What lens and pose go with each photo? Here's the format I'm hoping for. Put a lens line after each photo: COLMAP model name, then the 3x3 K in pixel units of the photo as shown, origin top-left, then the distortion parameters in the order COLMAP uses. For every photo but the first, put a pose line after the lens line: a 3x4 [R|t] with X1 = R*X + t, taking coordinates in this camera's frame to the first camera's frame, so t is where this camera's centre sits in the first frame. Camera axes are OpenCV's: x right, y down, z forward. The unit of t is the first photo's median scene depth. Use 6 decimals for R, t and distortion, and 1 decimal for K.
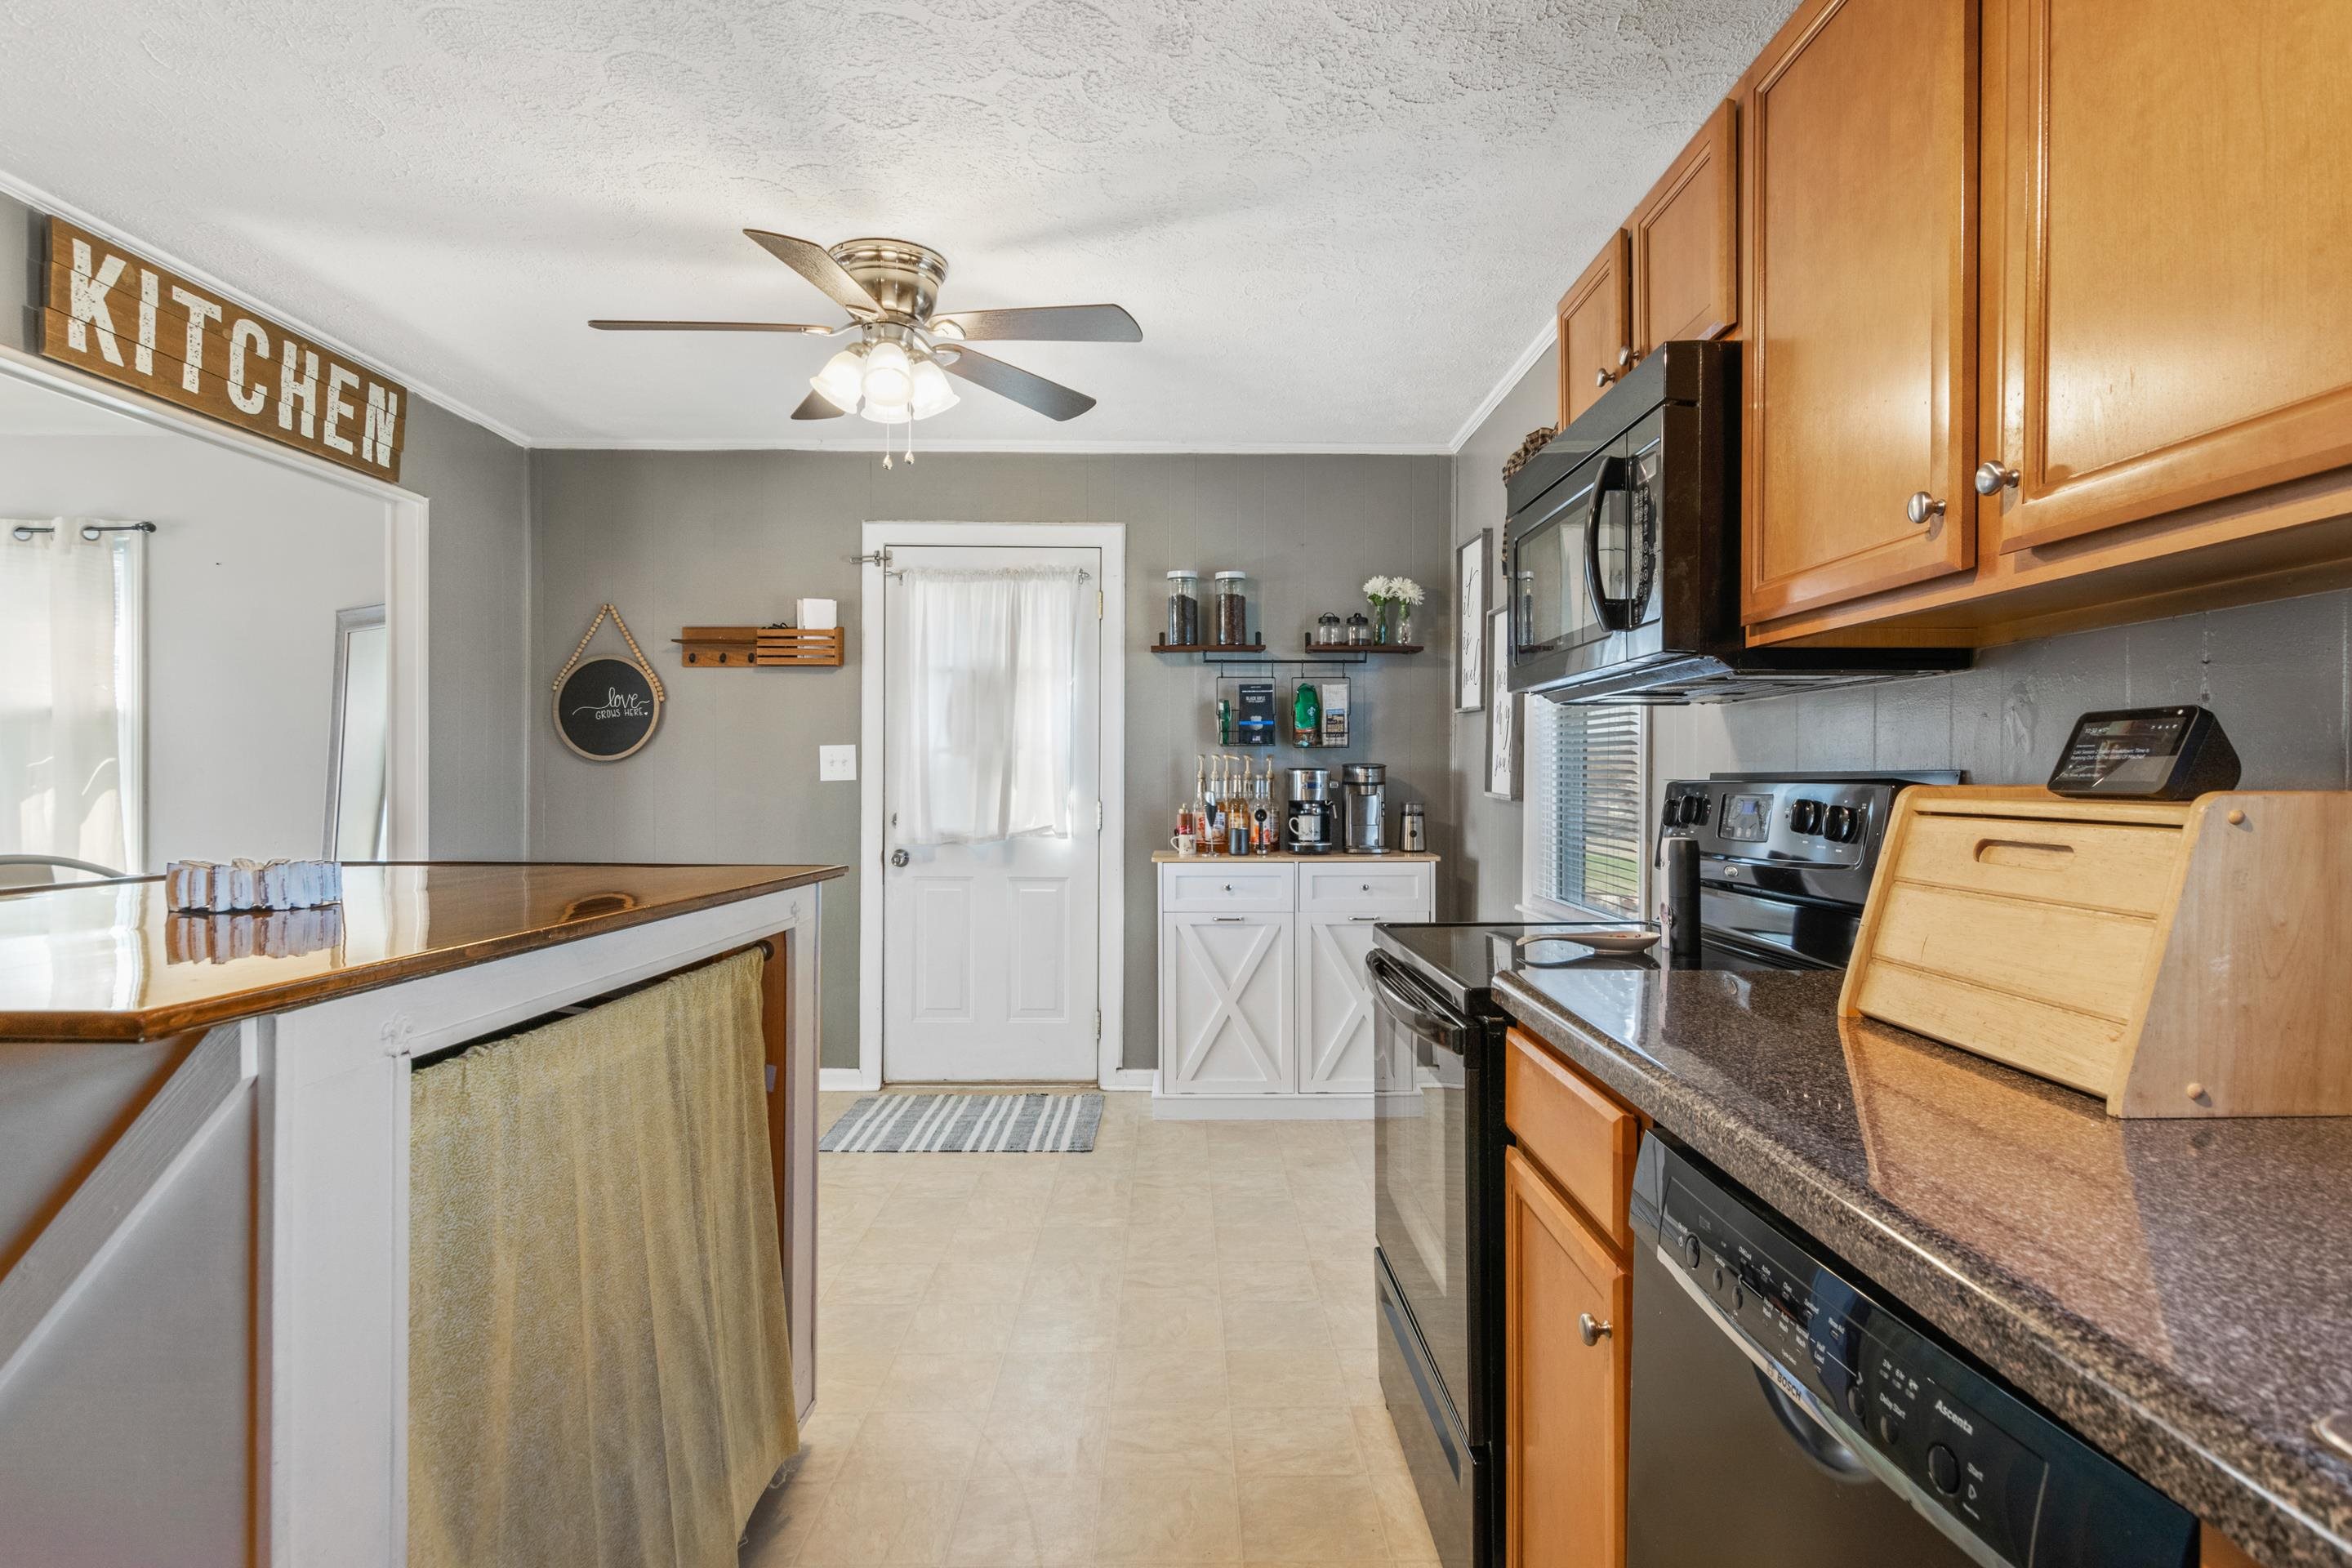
lens RADIAL K [[1210.4, 0, 1185.9], [0, 1210.4, 779.2], [0, 0, 1]] dist [-0.005584, -0.000558]
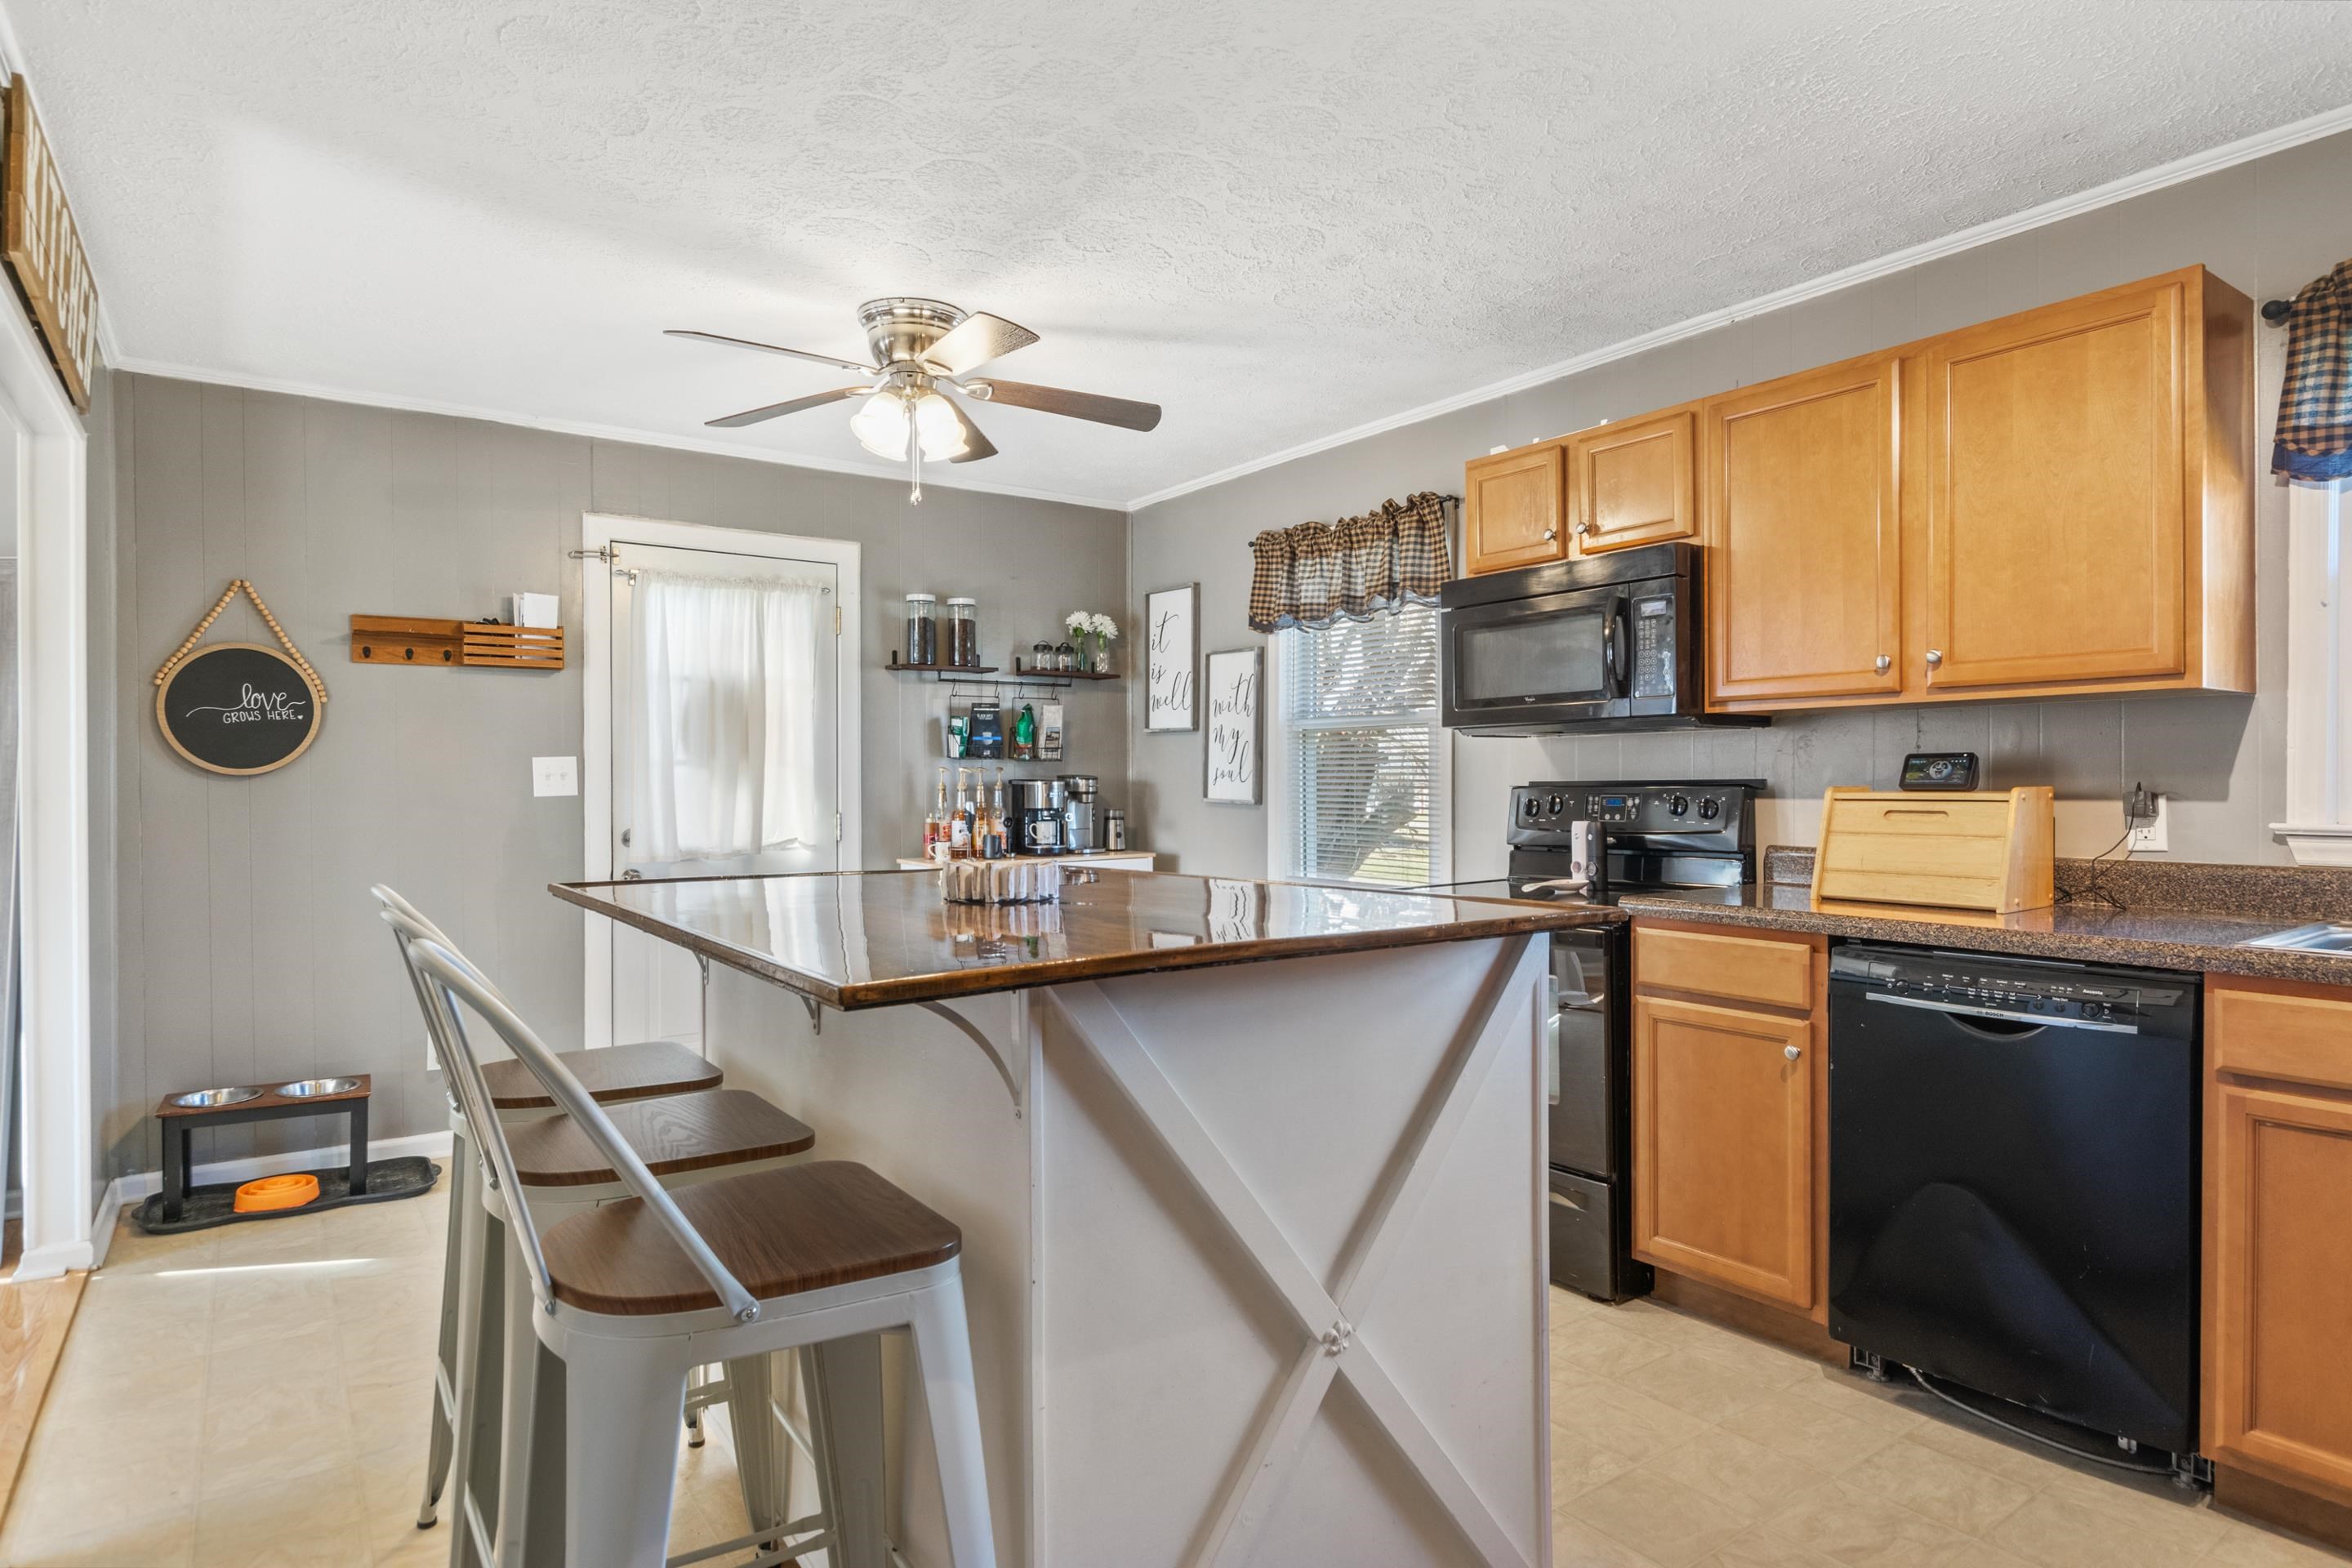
lens RADIAL K [[1279.6, 0, 1190.8], [0, 1279.6, 787.6], [0, 0, 1]] dist [-0.000886, -0.002134]
pose [[0.821917, -0.009500, 0.569528, -0.447658], [0.010209, 0.999946, 0.001947, -0.002432], [-0.569515, 0.004214, 0.821970, -0.054760]]
